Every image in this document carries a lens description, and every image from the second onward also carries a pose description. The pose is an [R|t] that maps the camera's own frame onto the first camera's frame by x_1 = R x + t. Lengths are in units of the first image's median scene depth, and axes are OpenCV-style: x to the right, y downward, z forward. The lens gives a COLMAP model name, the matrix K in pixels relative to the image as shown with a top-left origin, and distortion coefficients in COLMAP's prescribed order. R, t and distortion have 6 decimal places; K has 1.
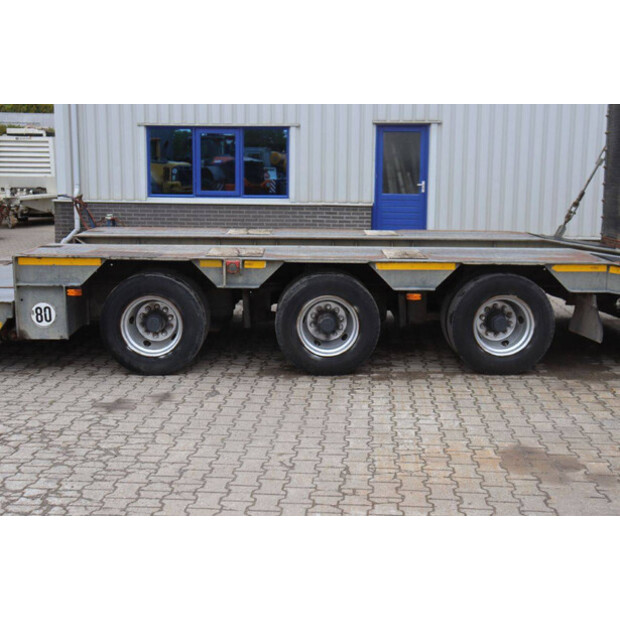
lens RADIAL K [[880.1, 0, 310.0], [0, 880.1, 310.0], [0, 0, 1]] dist [0.072798, 0.068480]
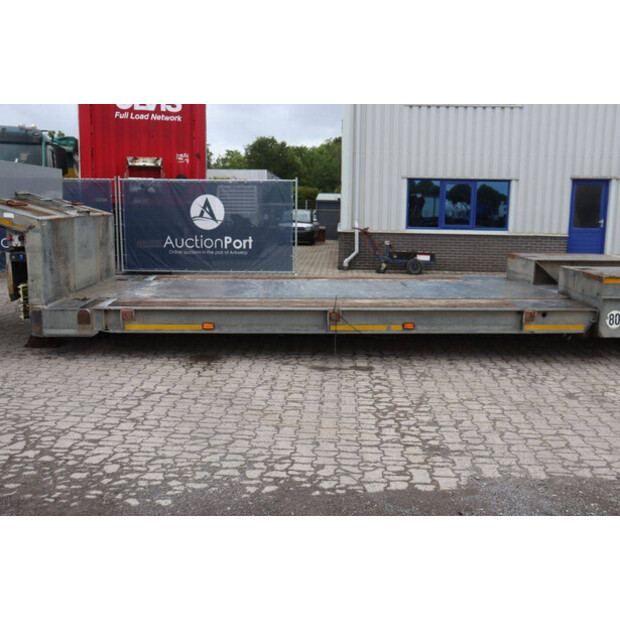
lens RADIAL K [[608.3, 0, 310.0], [0, 608.3, 310.0], [0, 0, 1]] dist [-0.113002, 0.163981]
pose [[0.999740, 0.001410, 0.022770, -0.691455], [-0.001600, 0.999964, 0.008340, -0.014126], [-0.022757, -0.008375, 0.999706, 0.089786]]
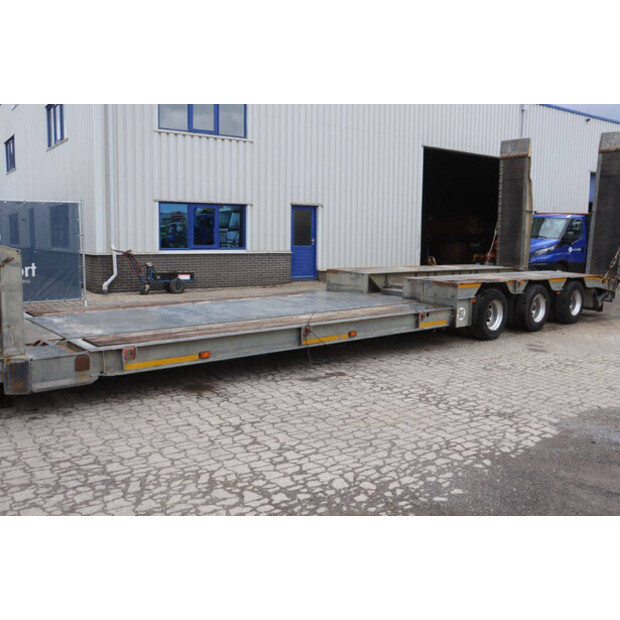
lens RADIAL K [[591.2, 0, 310.0], [0, 591.2, 310.0], [0, 0, 1]] dist [-0.078549, 0.029952]
pose [[0.772849, -0.077350, 0.629859, -1.171711], [0.088802, 0.995960, 0.013347, -0.042025], [-0.628347, 0.045617, 0.776595, 0.207342]]
